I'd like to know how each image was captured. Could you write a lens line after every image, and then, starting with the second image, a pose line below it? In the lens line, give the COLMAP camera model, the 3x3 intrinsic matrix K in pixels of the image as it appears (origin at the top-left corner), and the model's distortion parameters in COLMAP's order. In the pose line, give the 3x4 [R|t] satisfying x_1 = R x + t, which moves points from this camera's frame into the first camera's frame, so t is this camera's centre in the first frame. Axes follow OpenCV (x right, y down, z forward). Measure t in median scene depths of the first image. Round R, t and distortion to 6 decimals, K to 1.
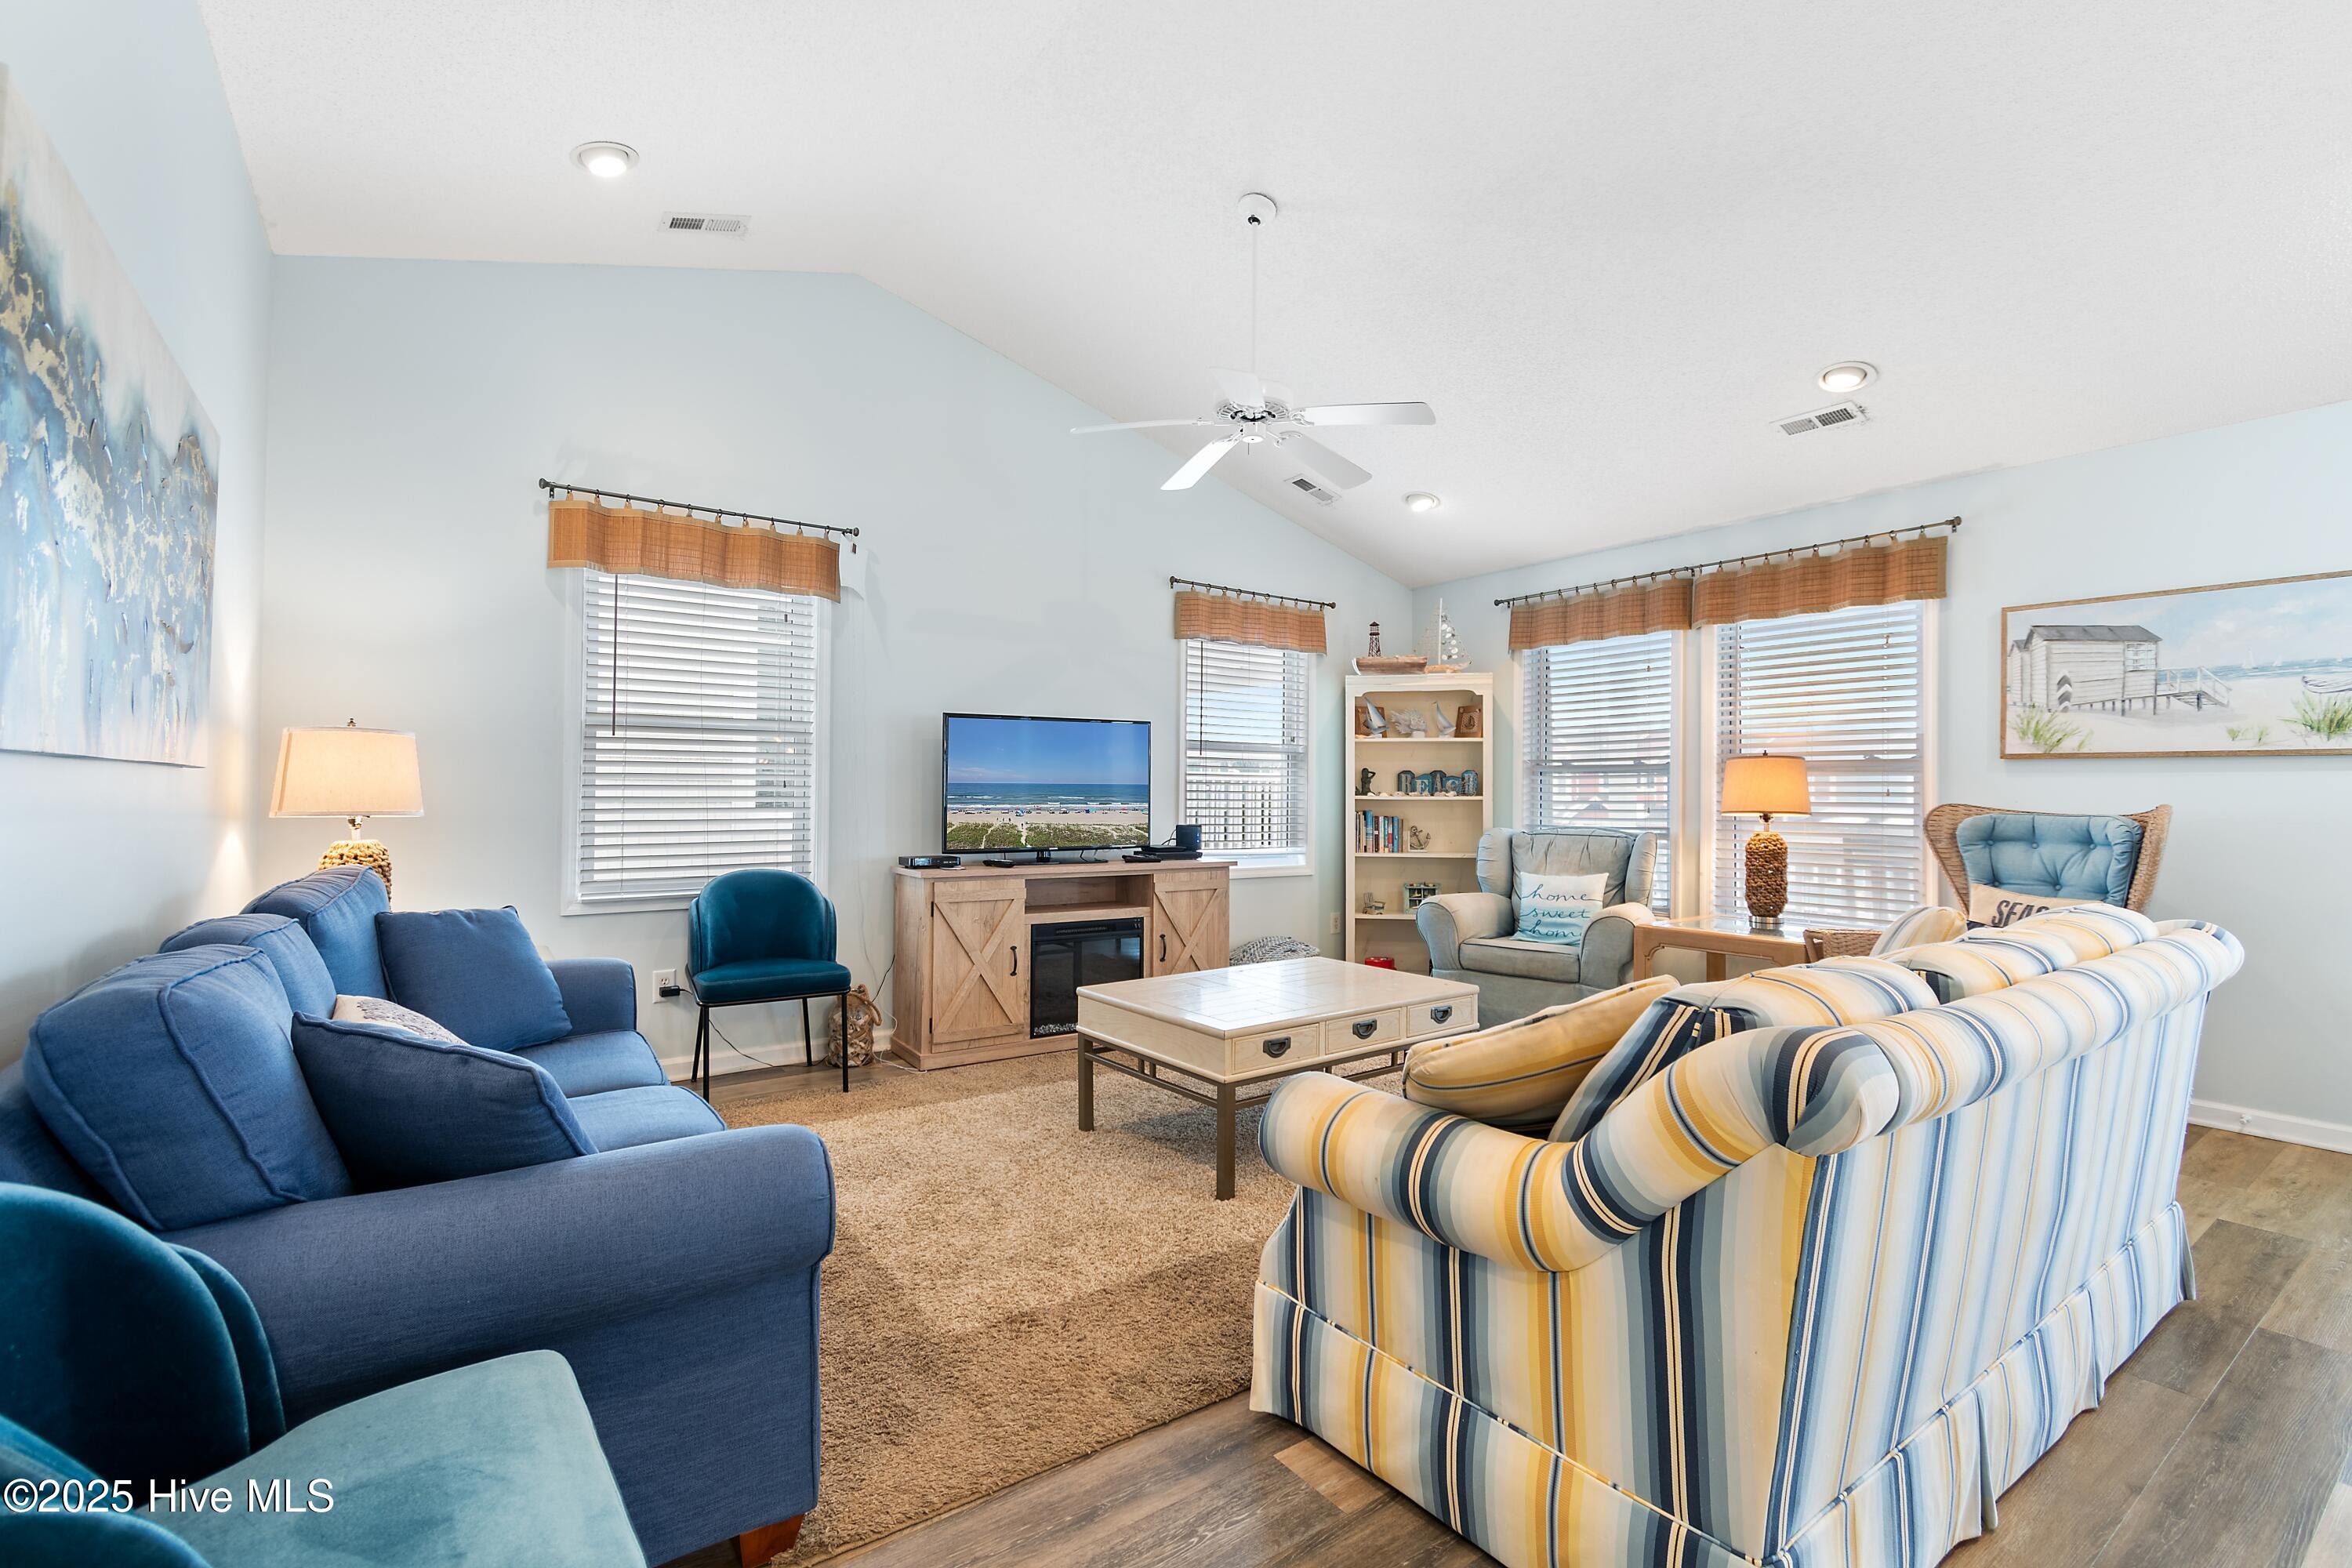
lens RADIAL K [[1043.0, 0, 1246.4], [0, 1043.0, 797.4], [0, 0, 1]] dist [0.007700, -0.004288]
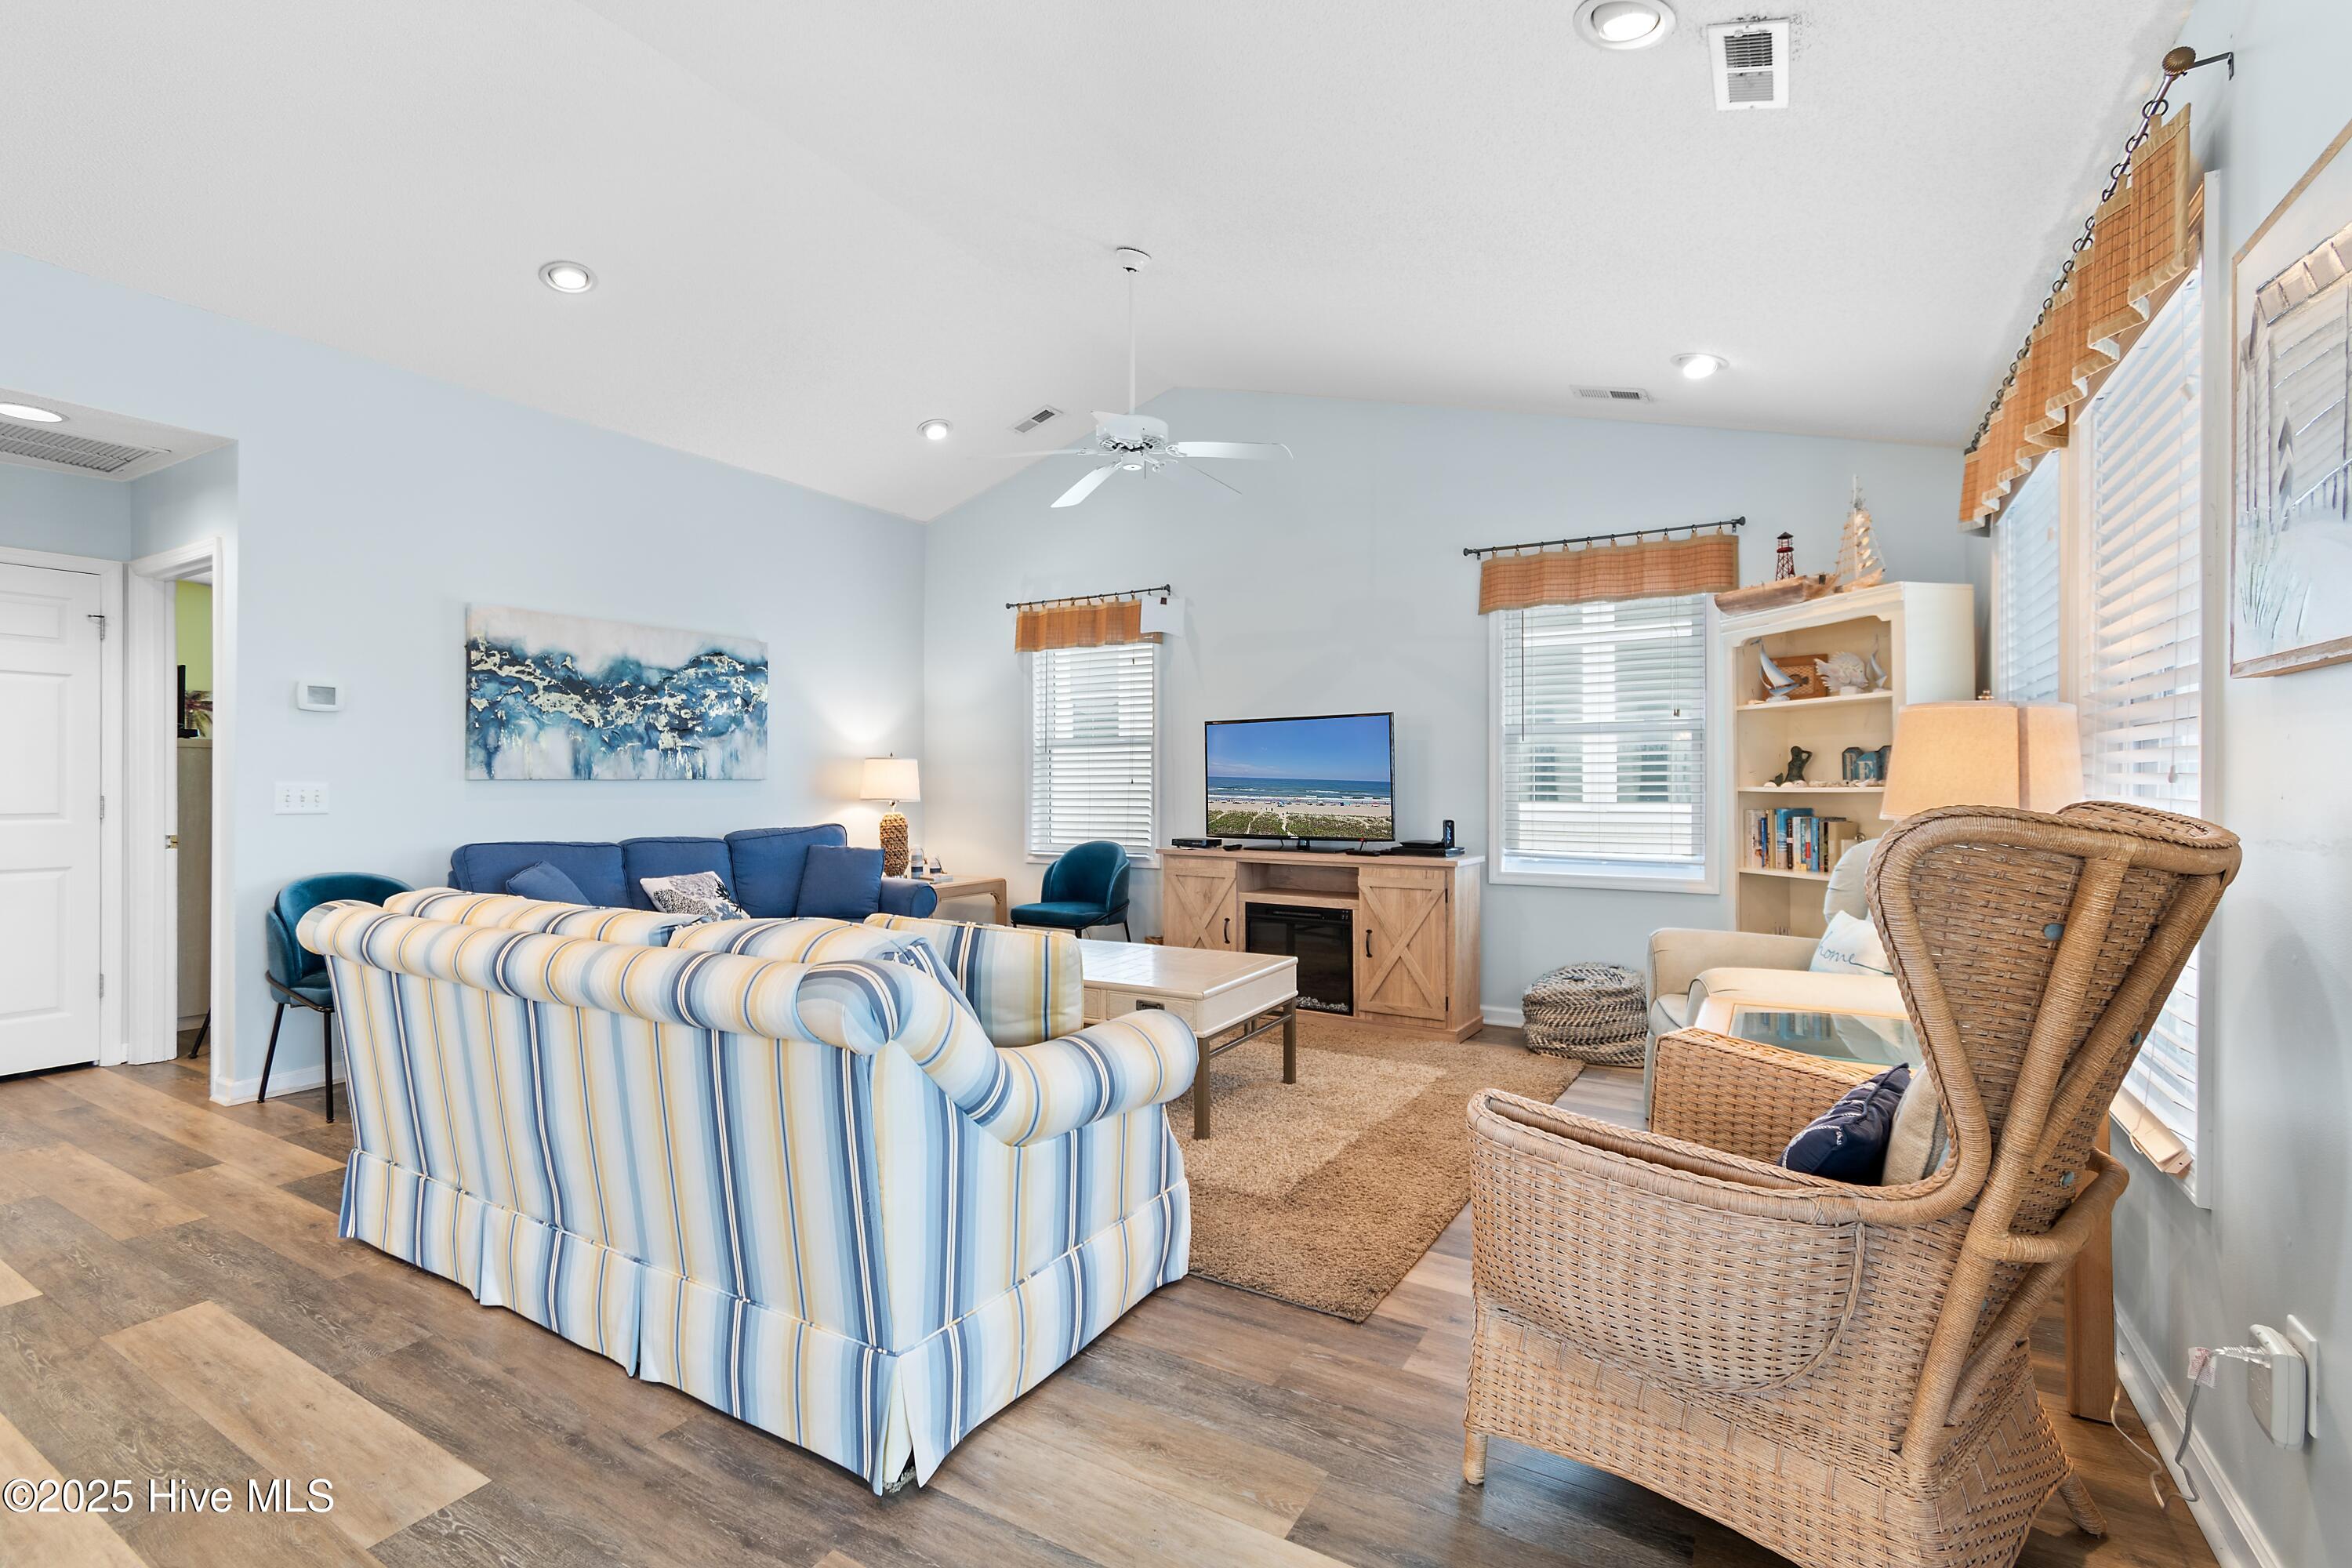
lens RADIAL K [[1043.0, 0, 1171.1], [0, 1043.0, 774.9], [0, 0, 1]] dist [0.007700, -0.004288]
pose [[0.365465, -0.014608, -0.930711, 0.764329], [0.001089, 0.999883, -0.015266, 0.000820], [0.930825, 0.004566, 0.365438, 0.473945]]
